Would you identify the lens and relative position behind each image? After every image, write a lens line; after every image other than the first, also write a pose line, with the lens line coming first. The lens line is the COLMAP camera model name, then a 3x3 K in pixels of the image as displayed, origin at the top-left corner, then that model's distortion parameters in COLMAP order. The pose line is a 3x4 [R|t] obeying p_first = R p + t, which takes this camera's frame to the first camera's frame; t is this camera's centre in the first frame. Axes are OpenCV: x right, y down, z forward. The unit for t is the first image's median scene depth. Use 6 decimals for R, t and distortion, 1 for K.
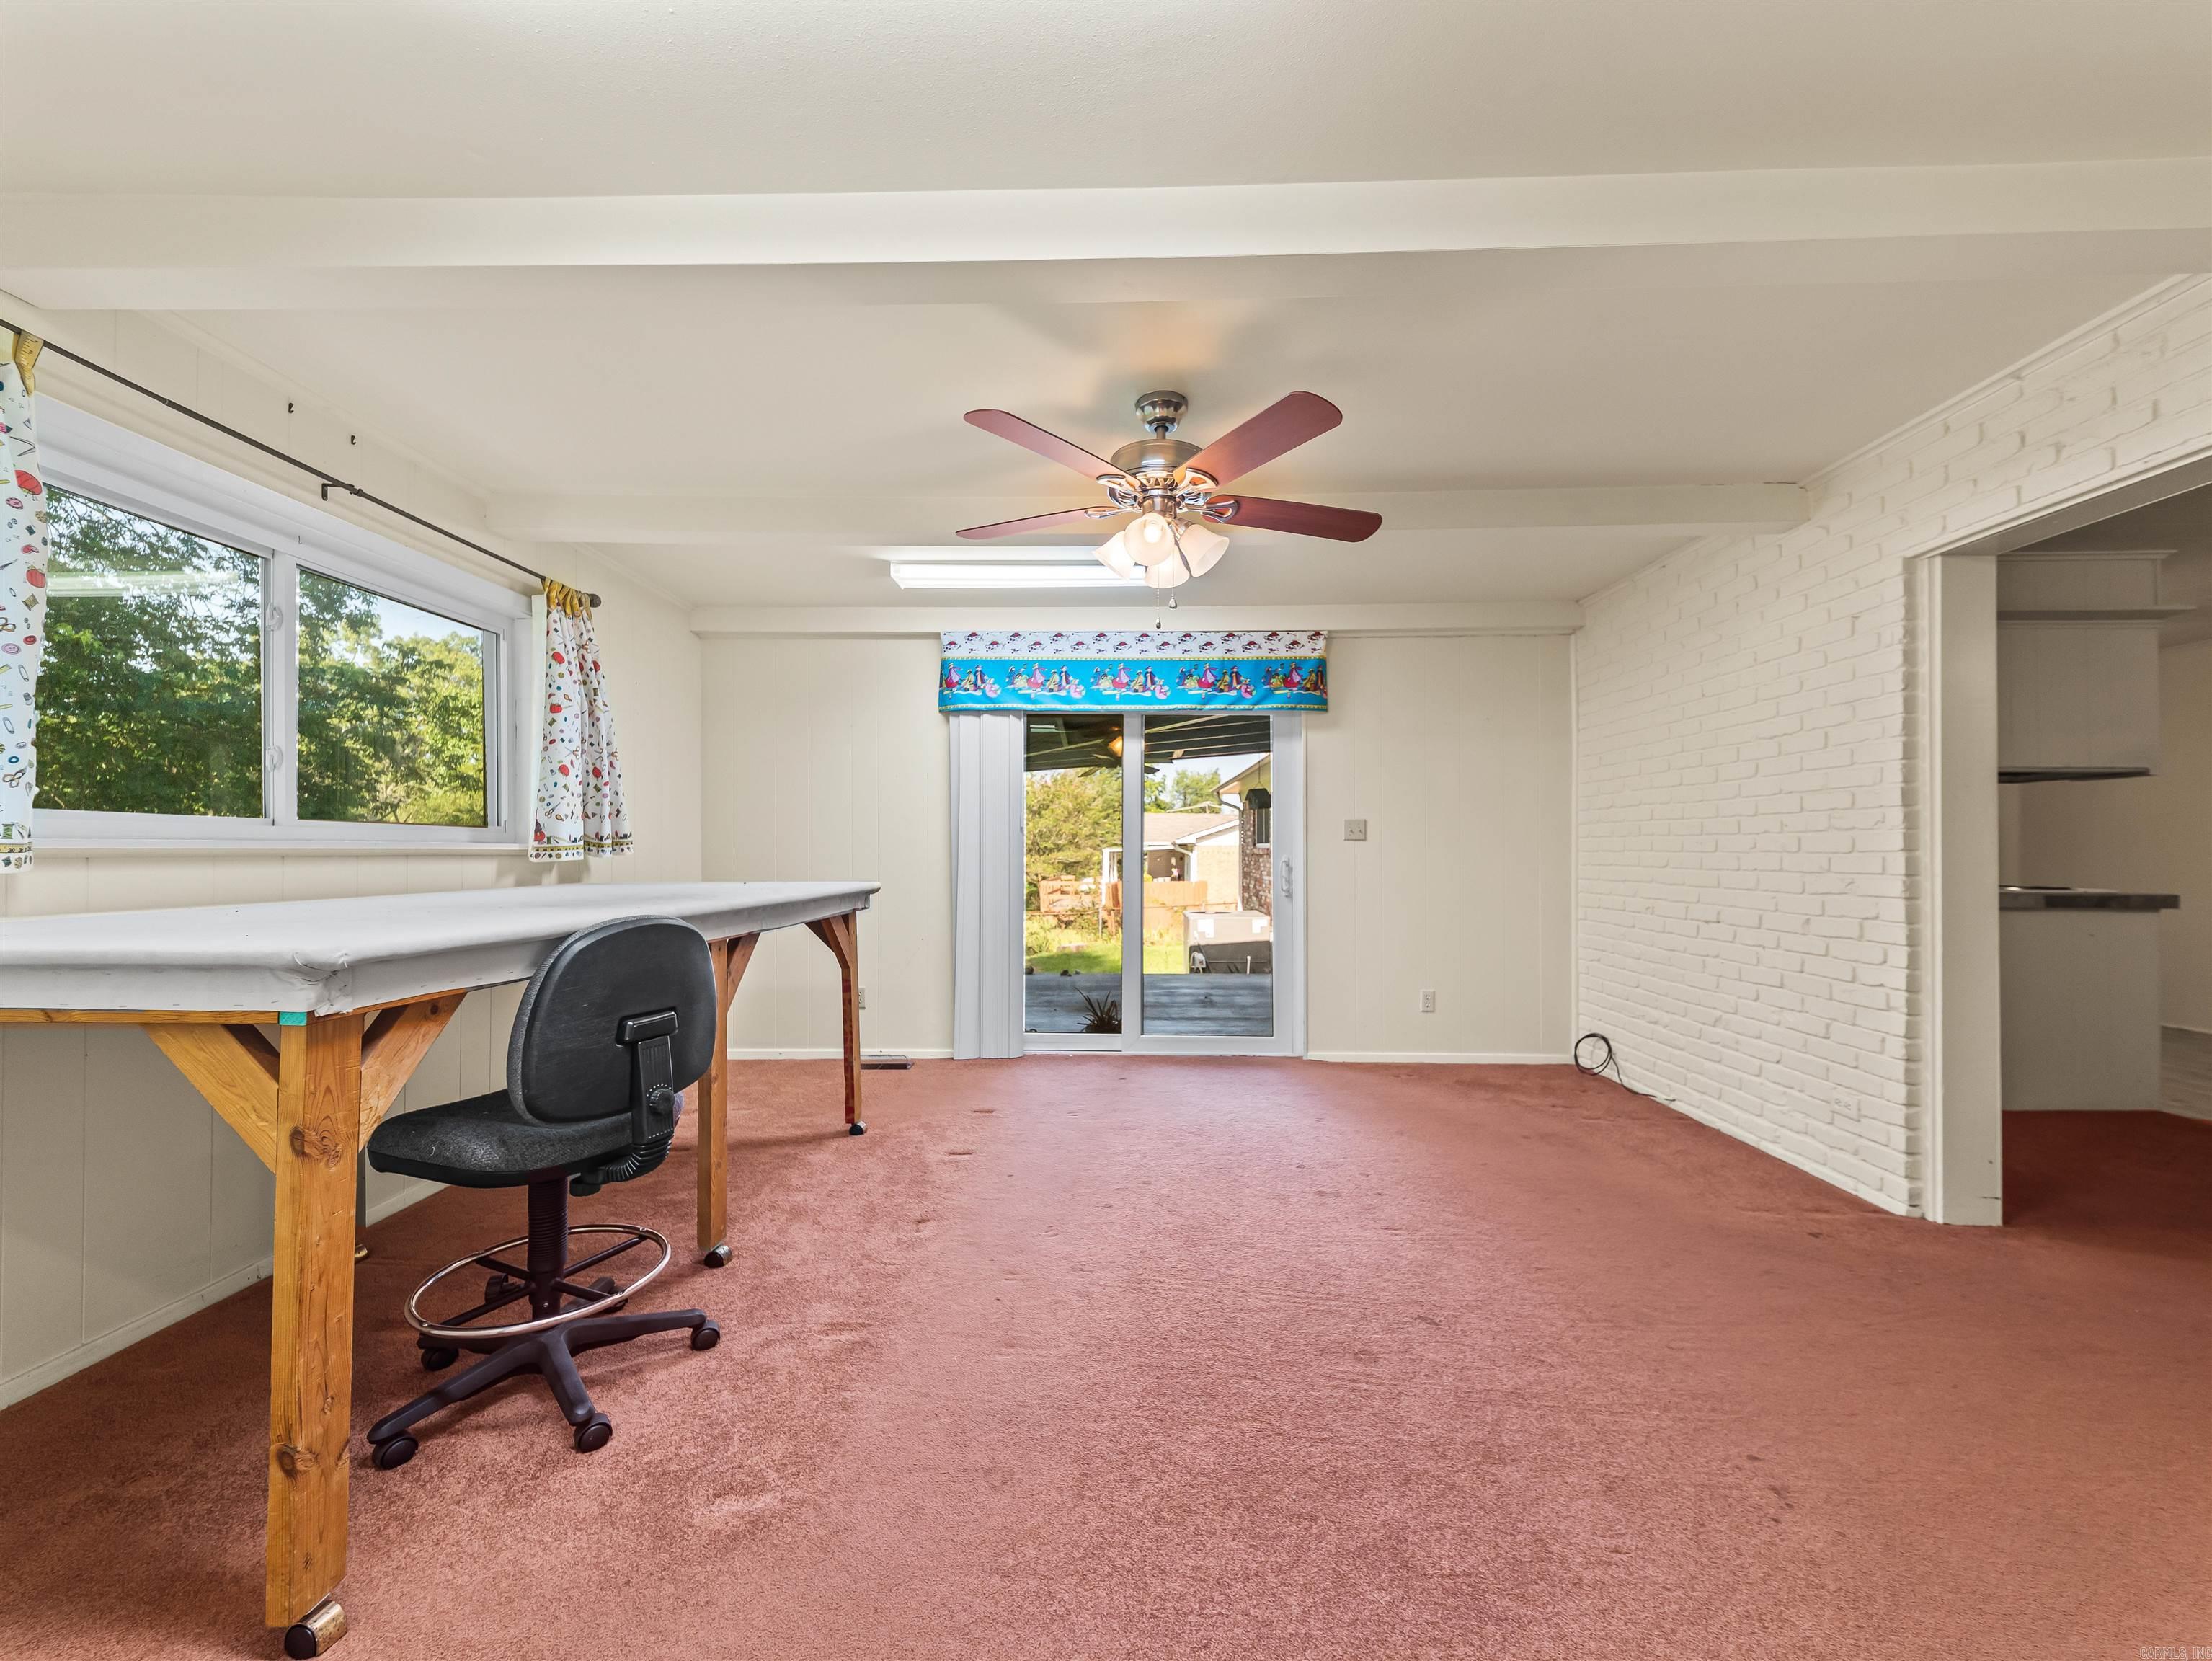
lens RADIAL K [[863.1, 0, 1108.6], [0, 863.1, 847.7], [0, 0, 1]] dist [0.032043, -0.012842]
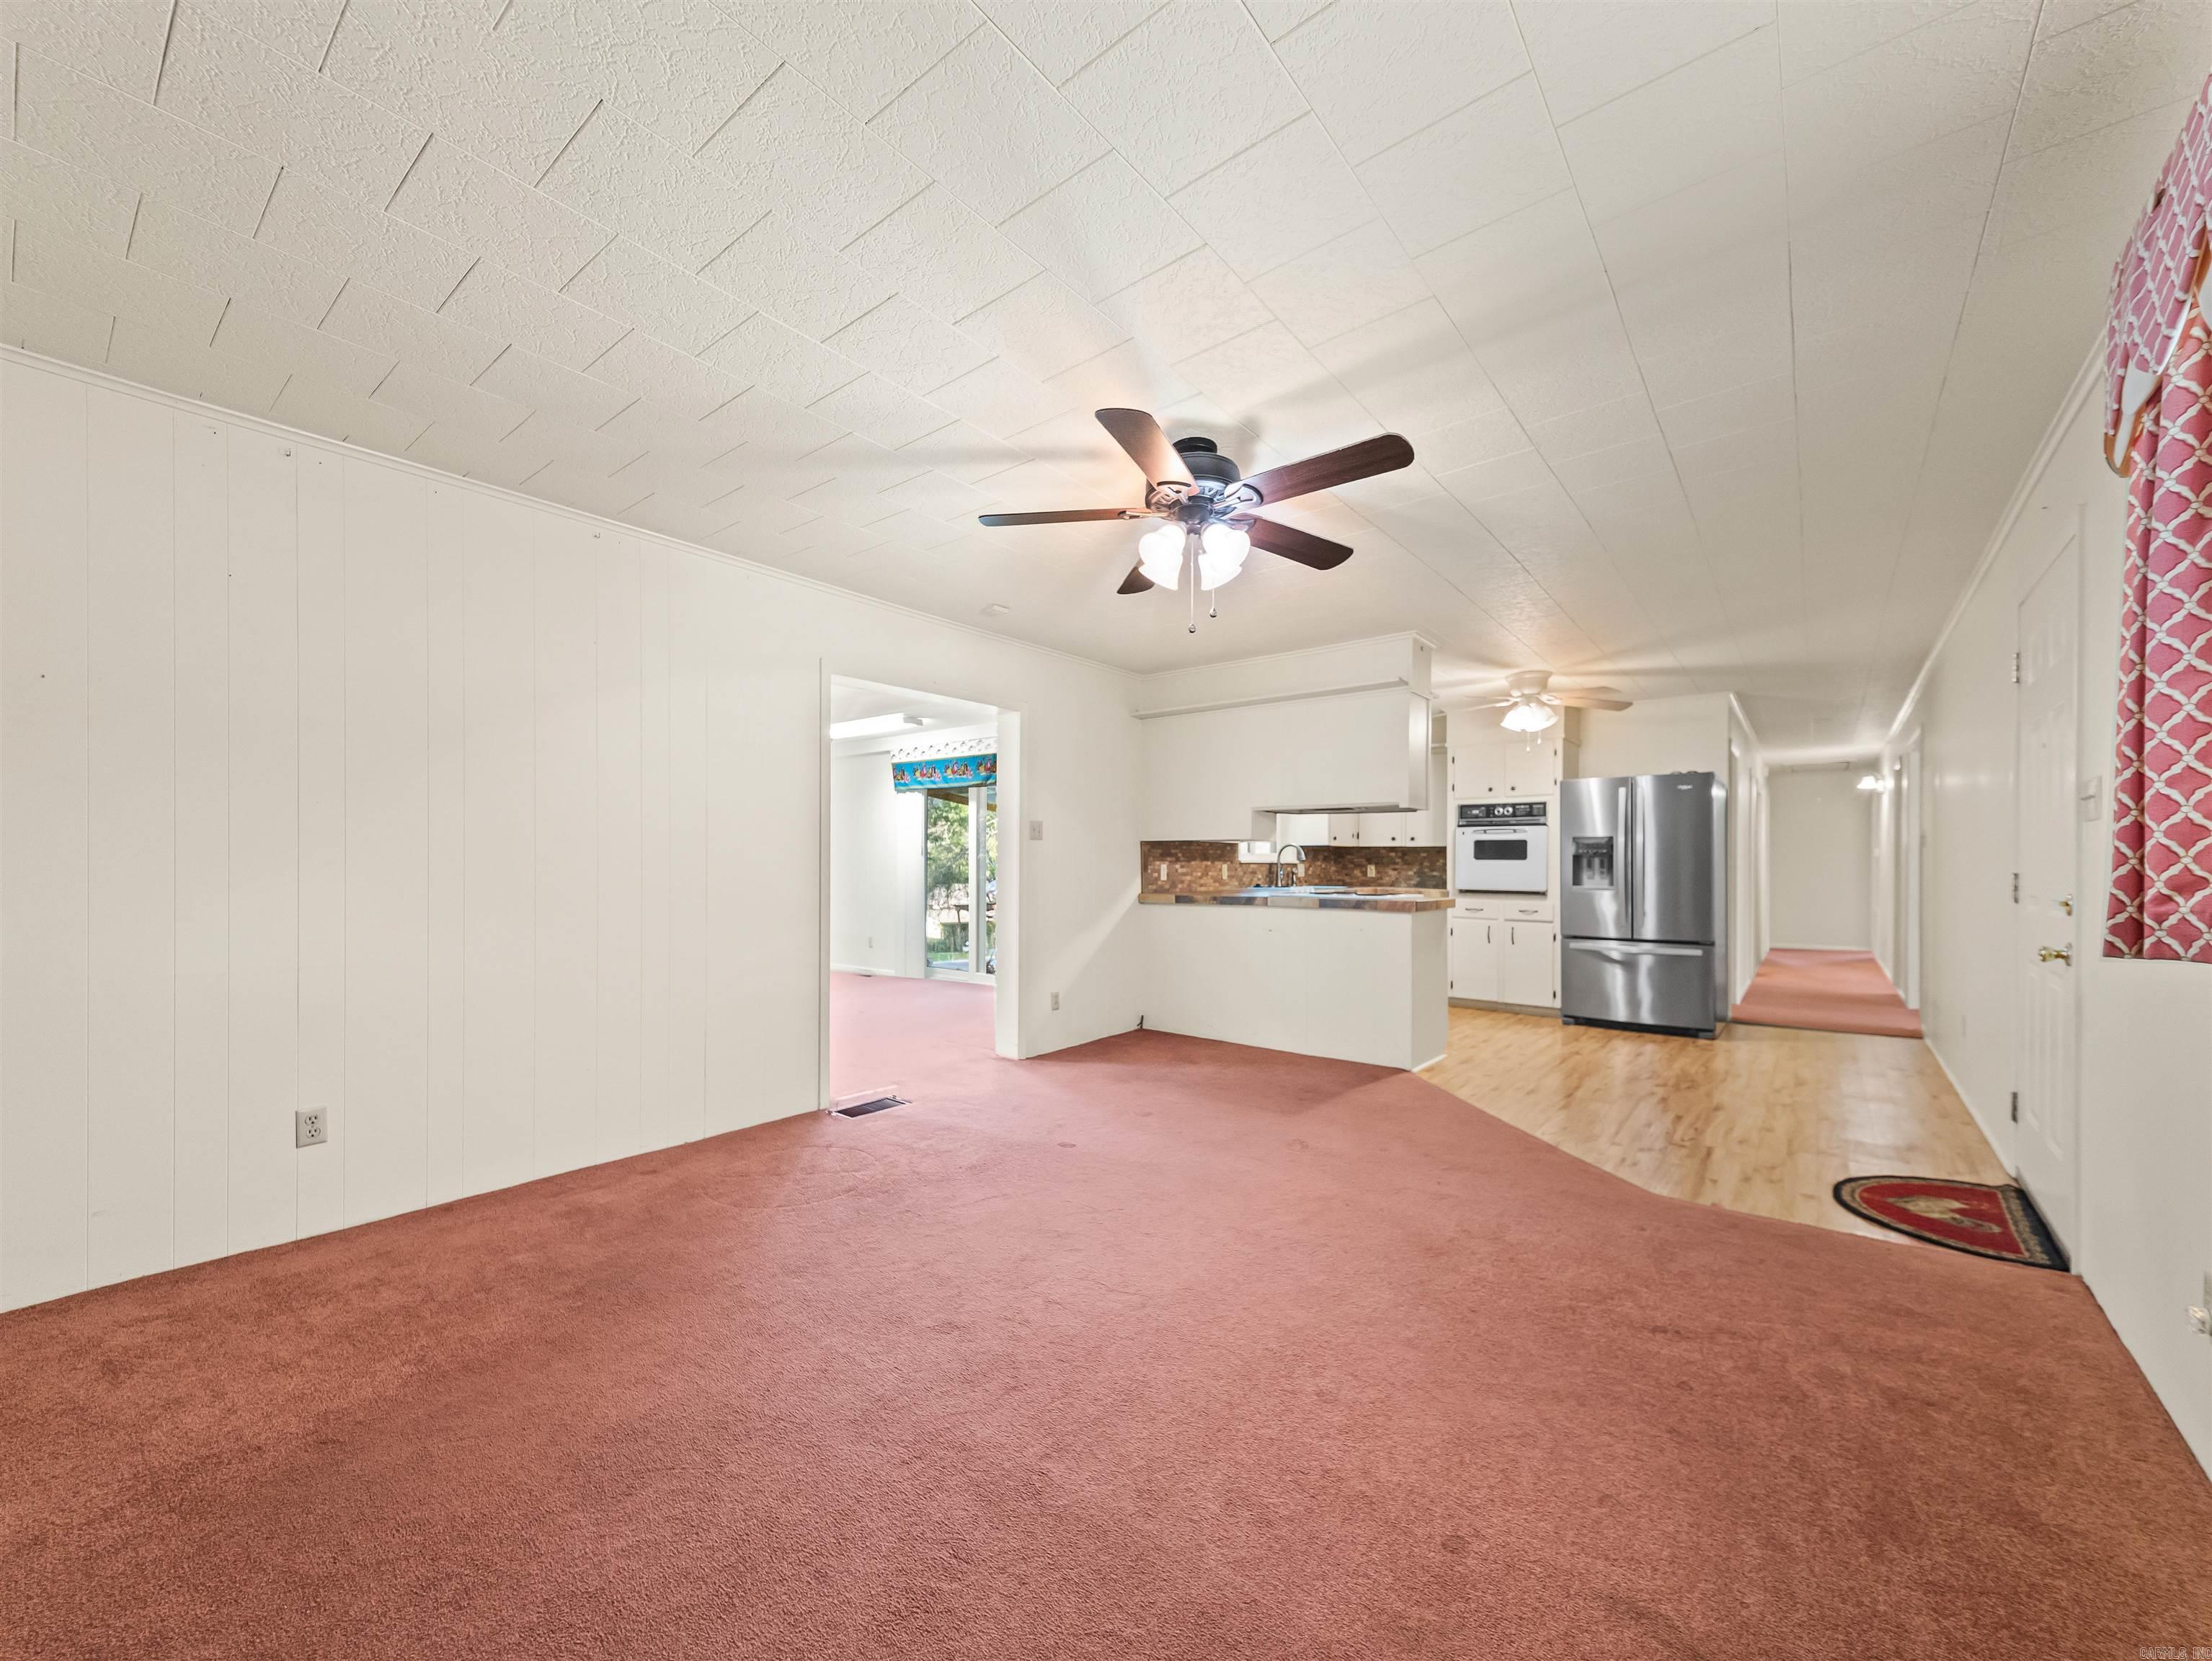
lens RADIAL K [[862.1, 0, 1098.9], [0, 862.1, 861.0], [0, 0, 1]] dist [0.022586, -0.012738]
pose [[0.782351, -0.001000, -0.622837, 1.813068], [-0.000870, 0.999996, -0.002699, -0.004572], [0.622838, 0.002653, 0.782347, -0.258214]]
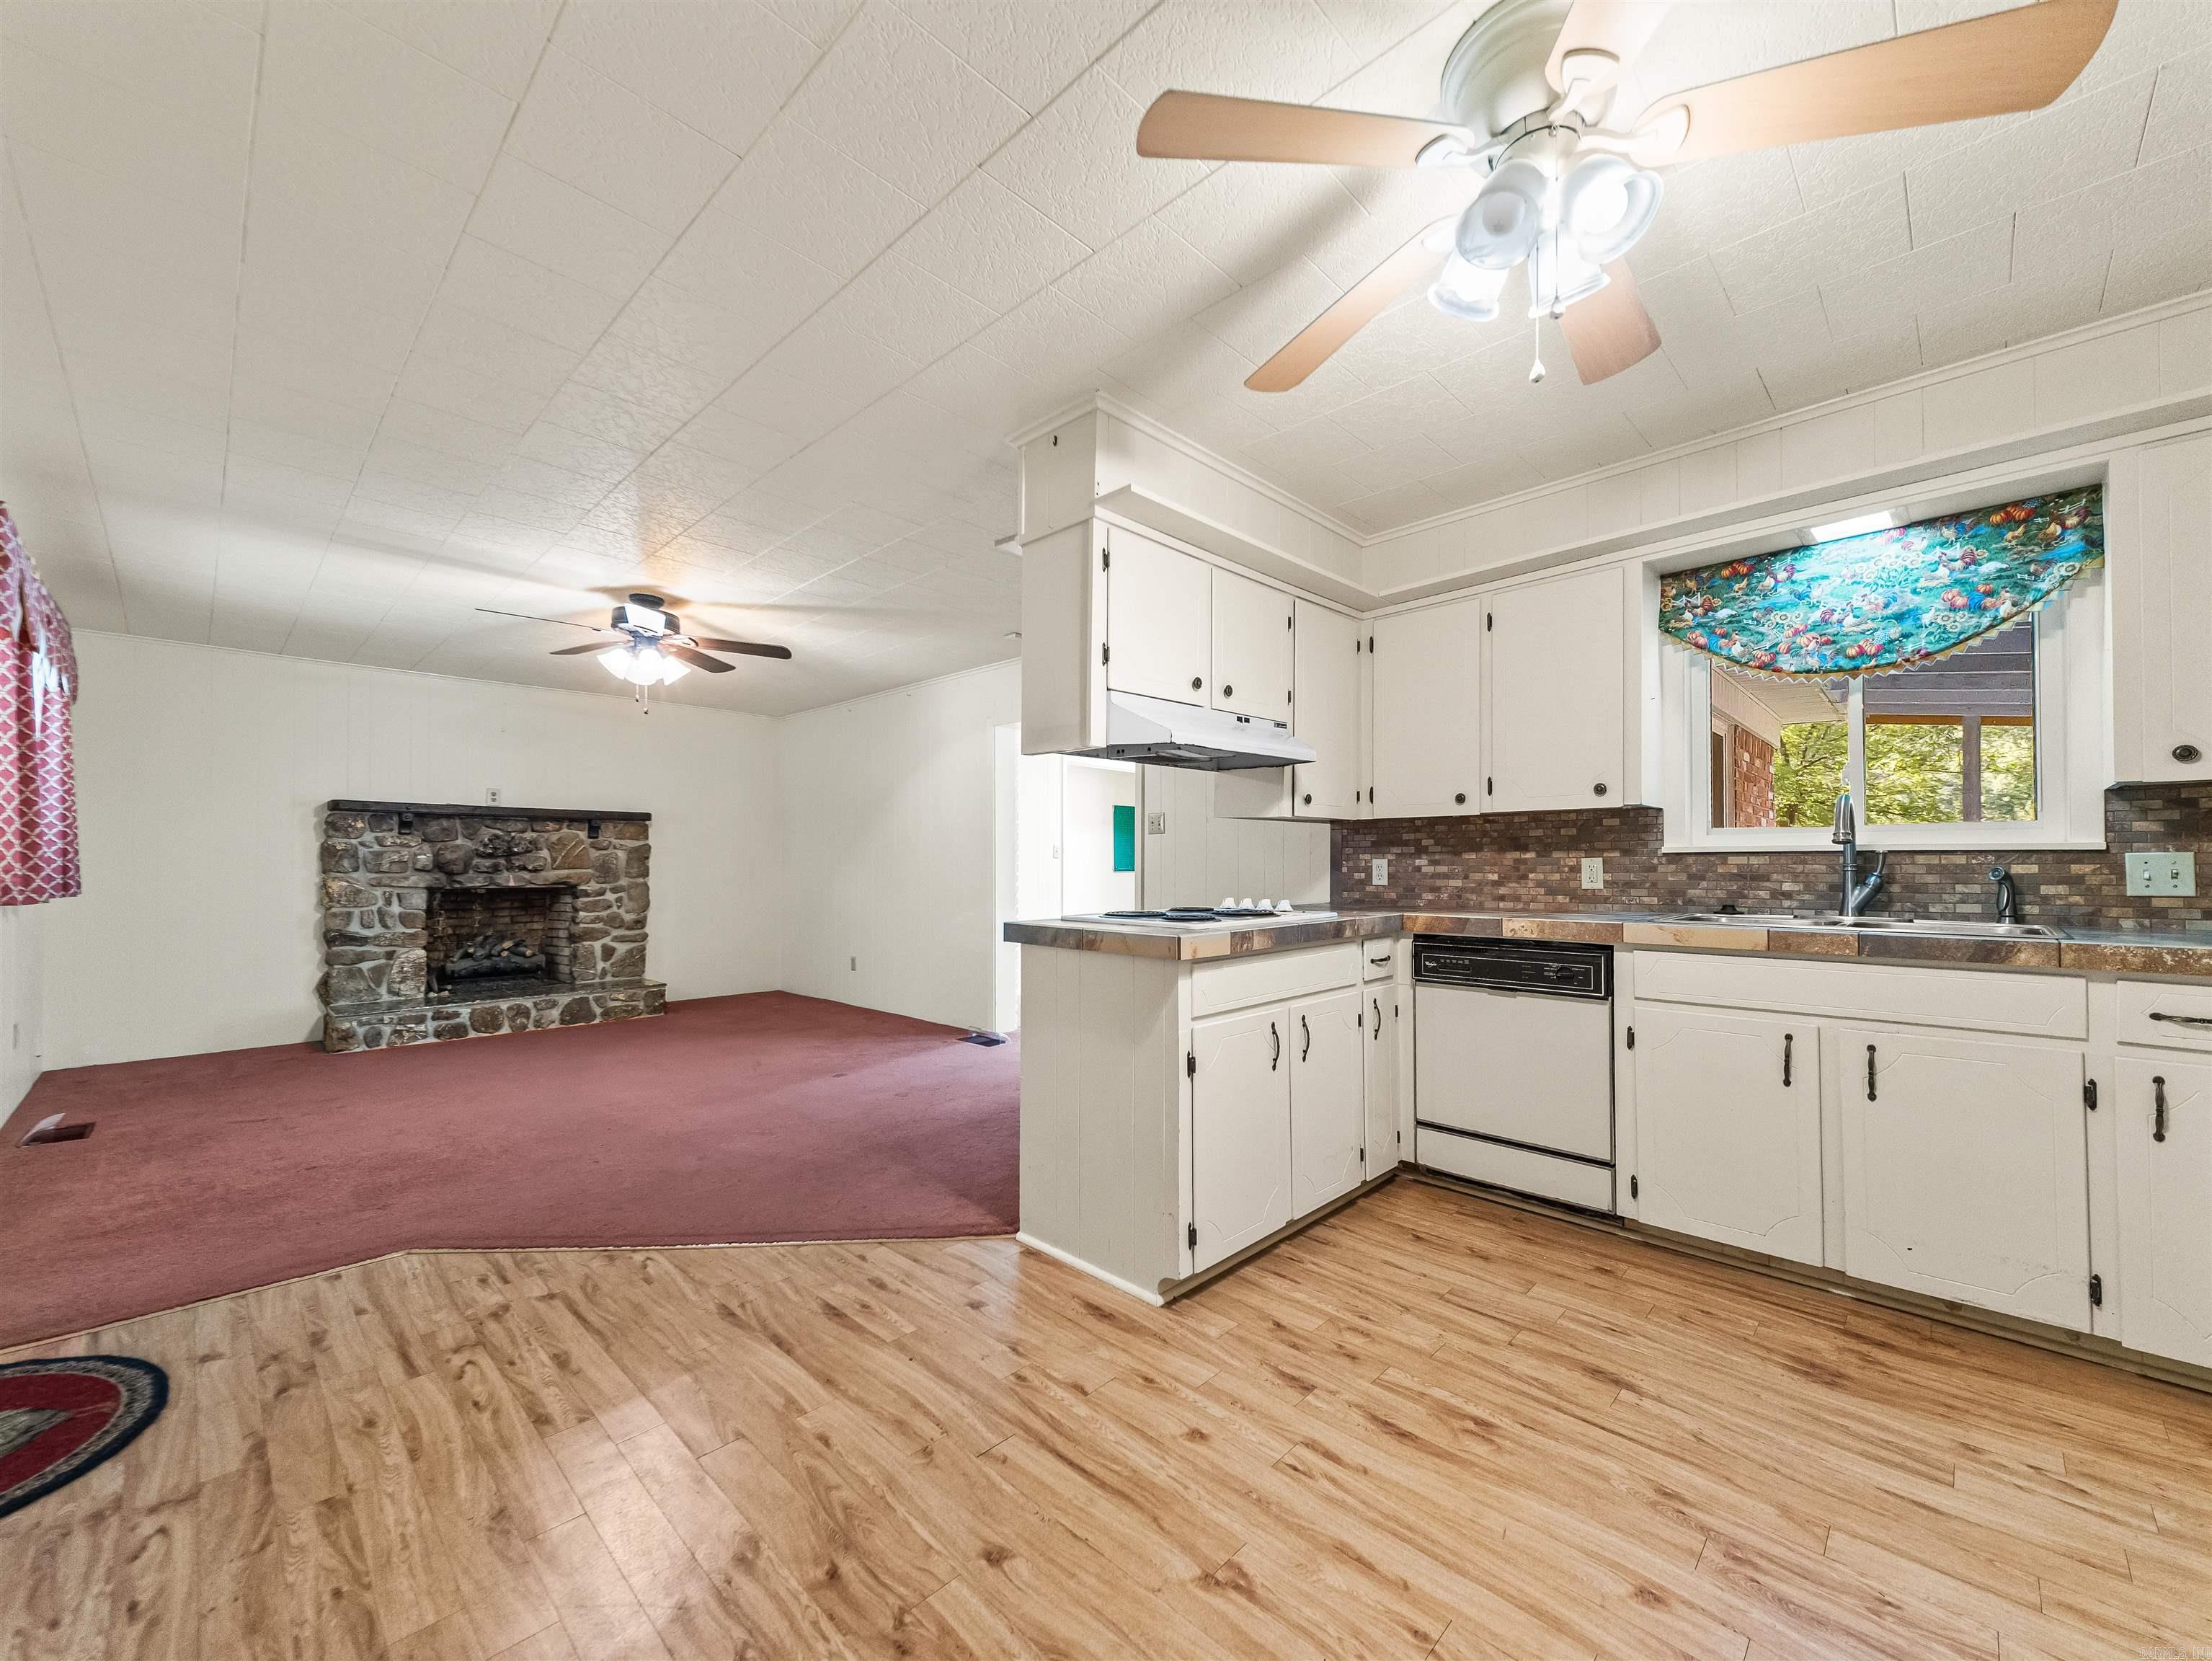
lens RADIAL K [[876.2, 0, 1109.7], [0, 876.2, 856.1], [0, 0, 1]] dist [0.040204, -0.013913]
pose [[-0.683692, -0.004090, -0.729759, 1.855762], [0.004445, 0.999942, -0.009769, 0.003136], [0.729757, -0.009923, -0.683634, 1.727812]]
